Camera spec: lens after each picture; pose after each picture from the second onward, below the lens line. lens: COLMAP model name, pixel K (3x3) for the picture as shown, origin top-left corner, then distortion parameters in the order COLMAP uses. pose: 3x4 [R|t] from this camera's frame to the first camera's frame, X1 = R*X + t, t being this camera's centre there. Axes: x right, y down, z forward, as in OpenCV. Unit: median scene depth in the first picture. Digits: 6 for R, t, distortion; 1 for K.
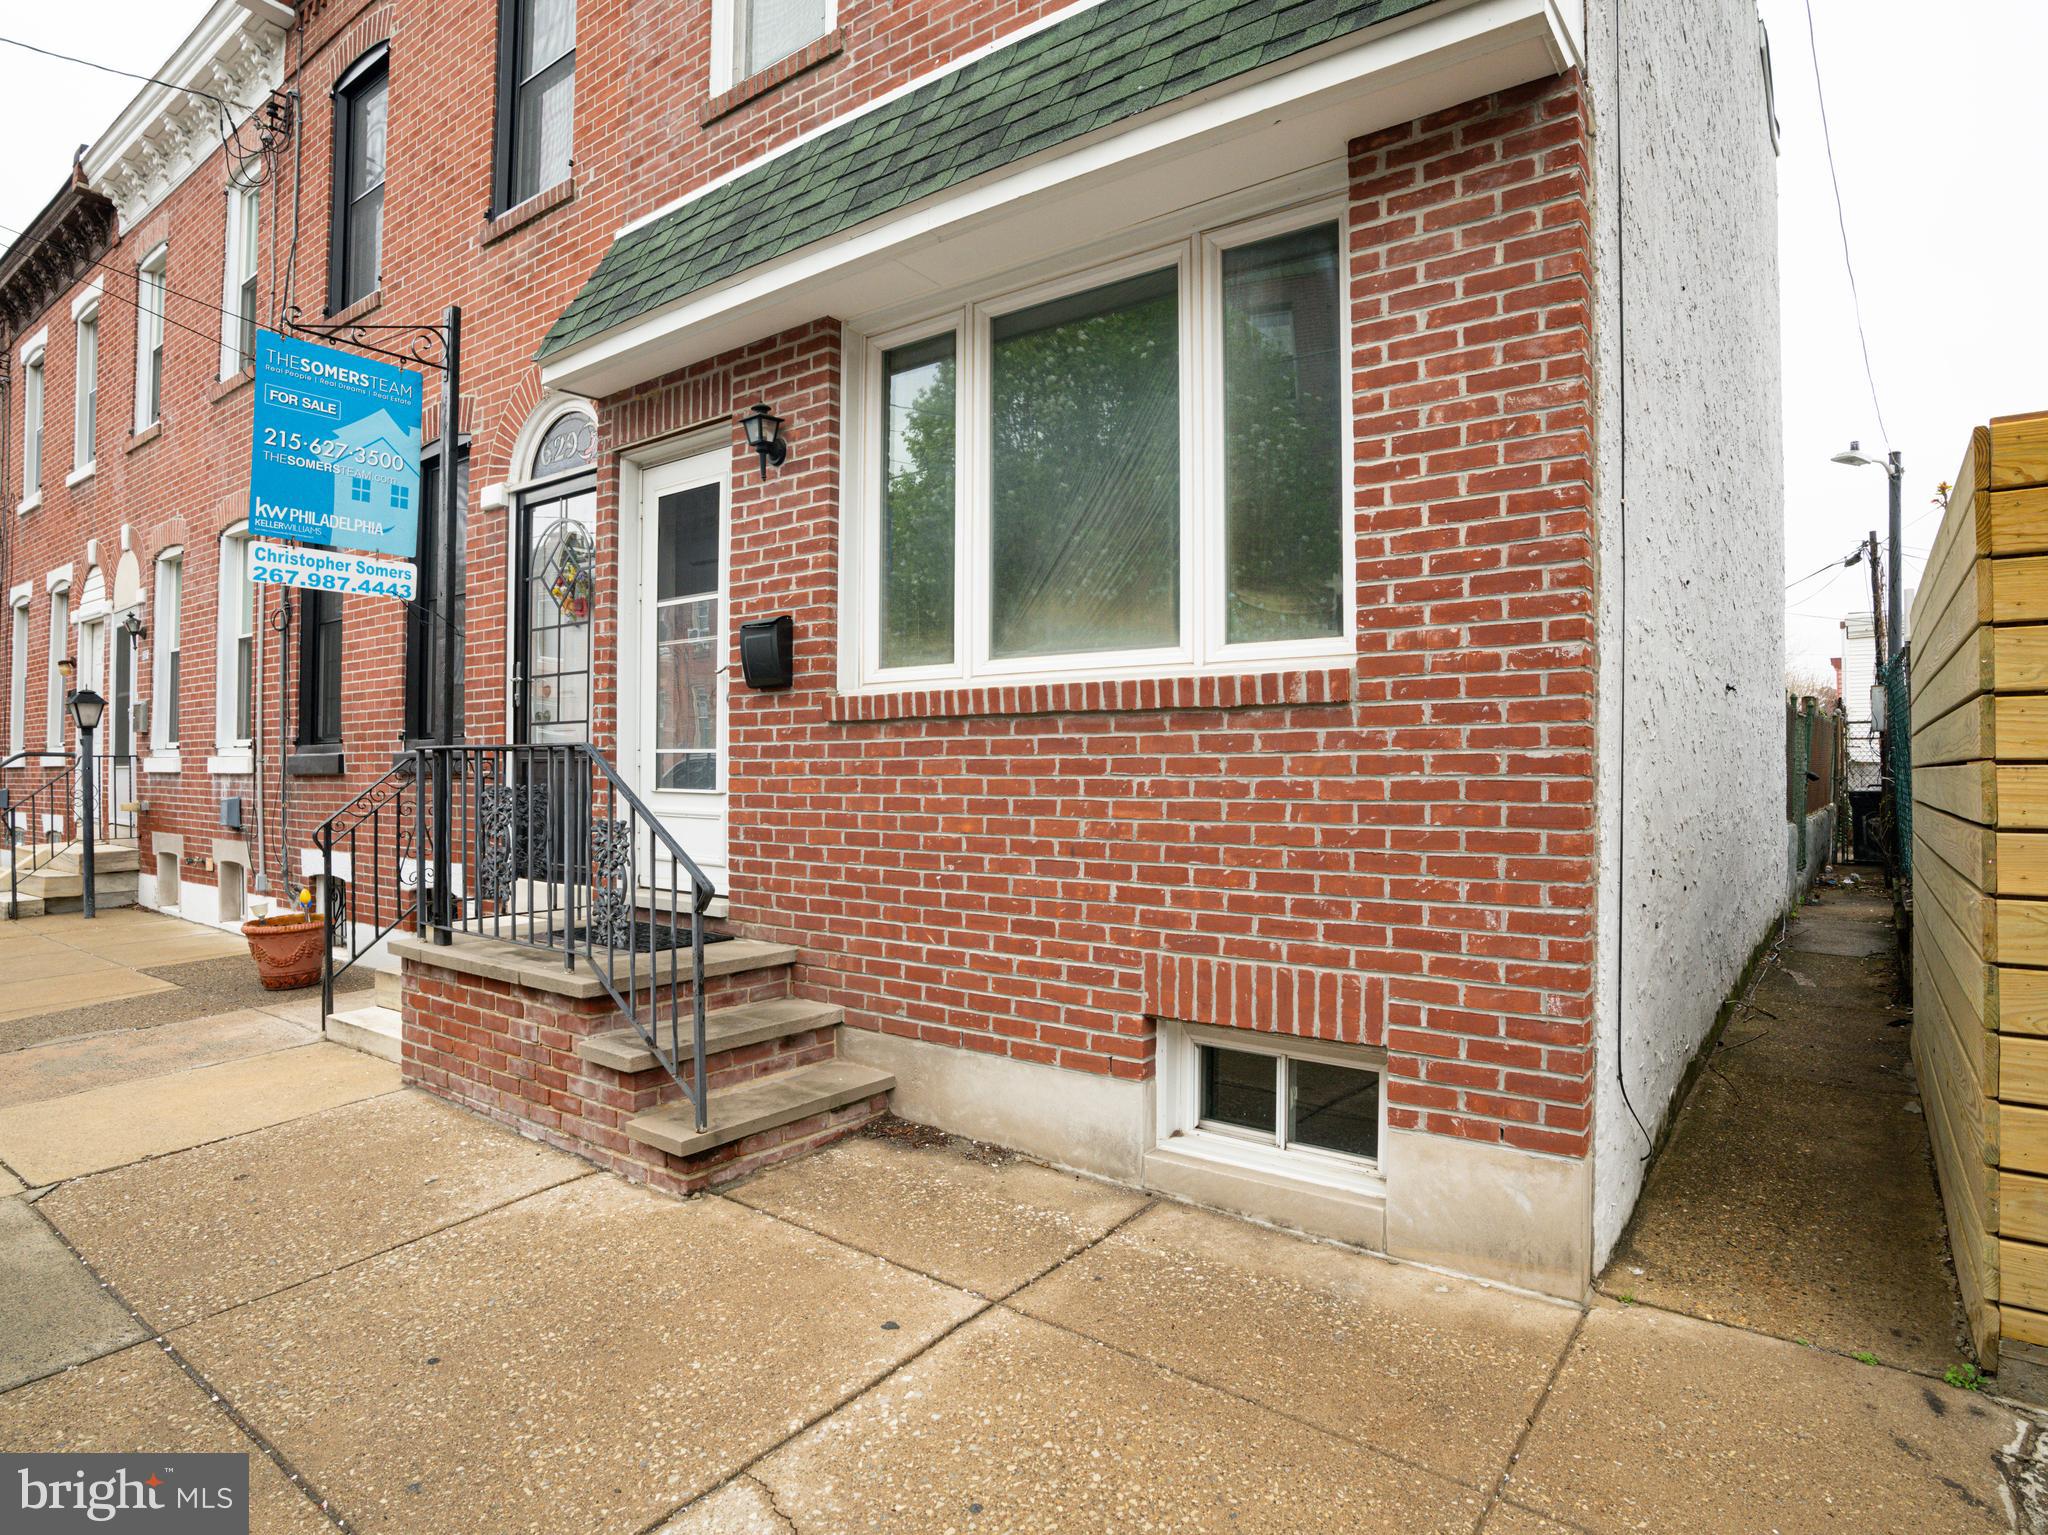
lens RADIAL K [[1124.7, 0, 1024.0], [0, 1124.7, 767.5], [0, 0, 1]] dist [-0.081701, 0.024067]
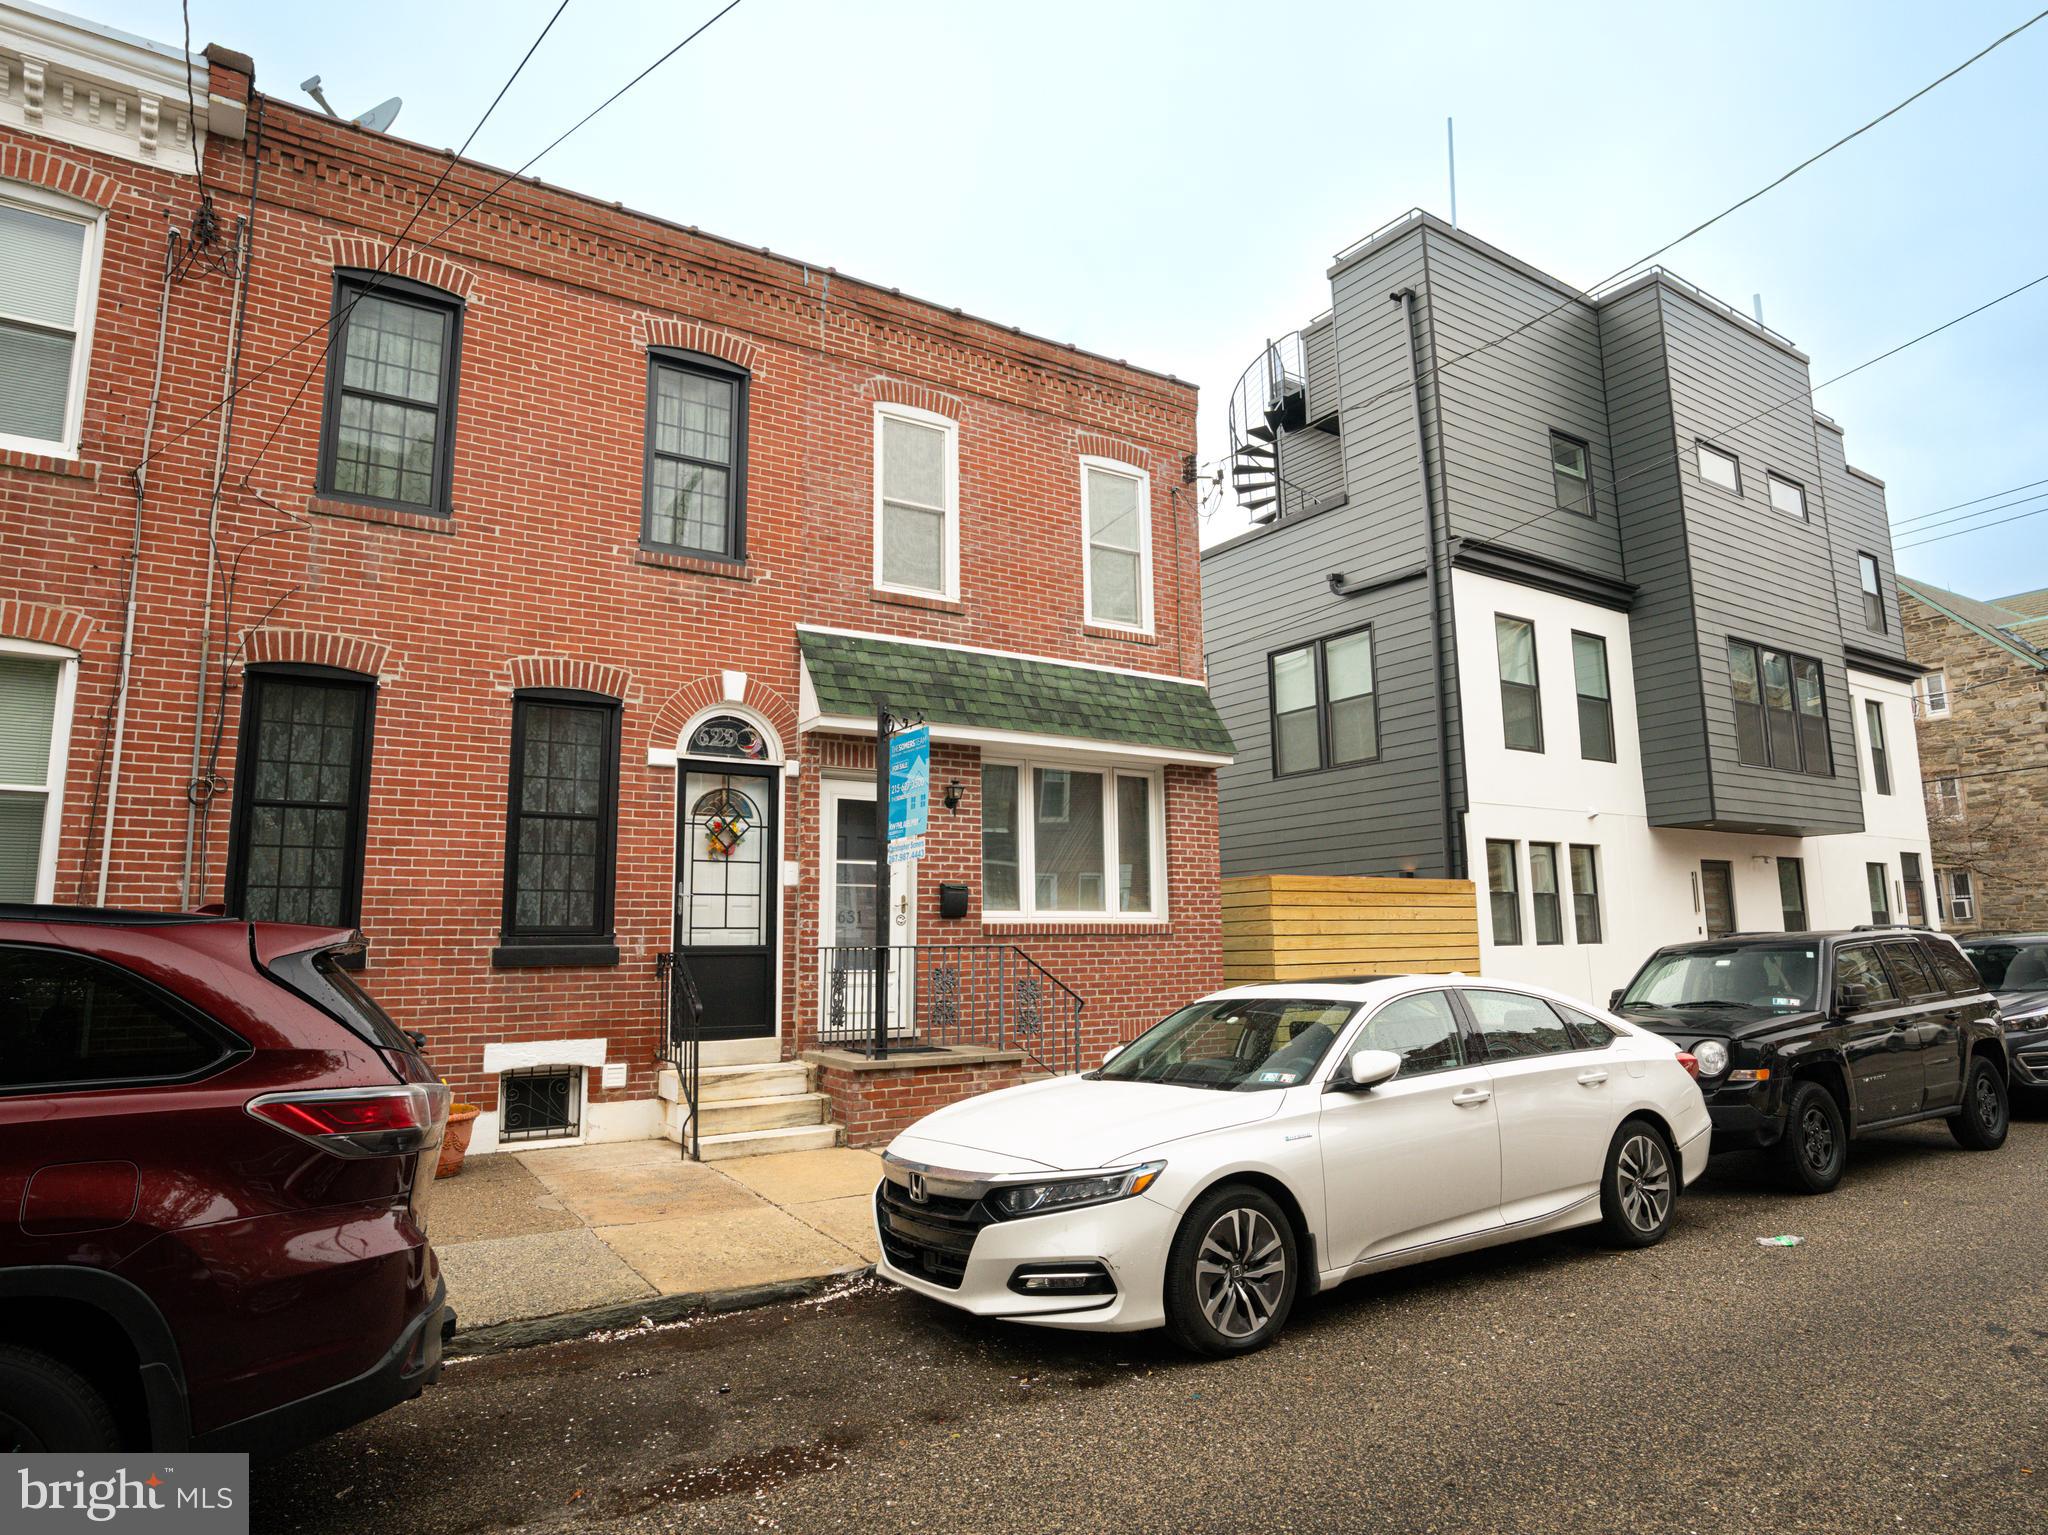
lens RADIAL K [[1263.7, 0, 1024.0], [0, 1263.7, 767.5], [0, 0, 1]] dist [-0.001970, -0.000057]
pose [[0.335056, 0.131466, 0.932981, -2.826772], [0.011320, 0.989584, -0.143507, -0.011232], [-0.942130, 0.058644, 0.330079, 0.113929]]
